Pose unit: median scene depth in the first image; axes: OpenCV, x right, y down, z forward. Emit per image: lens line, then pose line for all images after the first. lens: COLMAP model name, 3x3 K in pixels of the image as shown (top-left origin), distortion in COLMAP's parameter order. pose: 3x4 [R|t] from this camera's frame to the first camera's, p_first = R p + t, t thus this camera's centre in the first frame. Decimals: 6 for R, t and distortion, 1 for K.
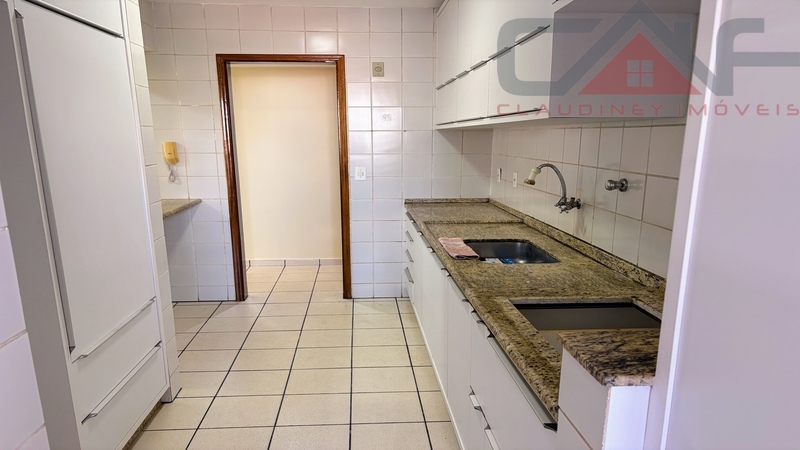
lens RADIAL K [[599.0, 0, 399.1], [0, 599.0, 235.4], [0, 0, 1]] dist [0.003153, -0.001097]
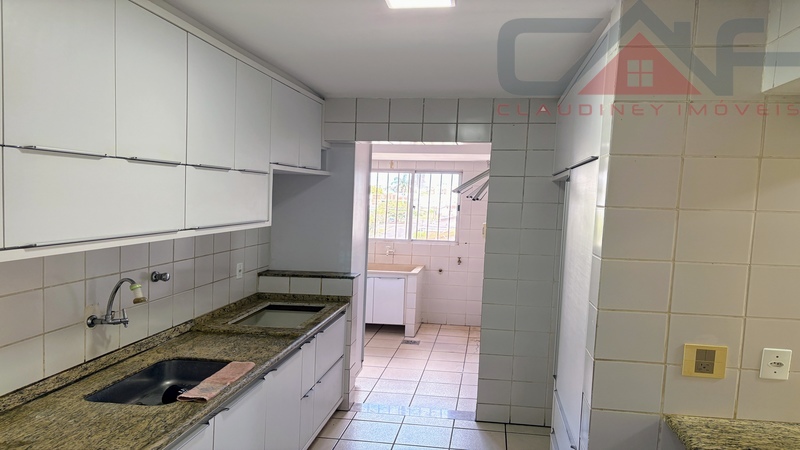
lens RADIAL K [[606.5, 0, 400.0], [0, 606.5, 225.0], [0, 0, 1]] dist [0.089494, -0.117565]
pose [[-0.976103, -0.038240, 0.213916, -0.391120], [0.007595, 0.977790, 0.209450, -0.446398], [-0.217174, 0.206070, -0.954133, 2.057095]]
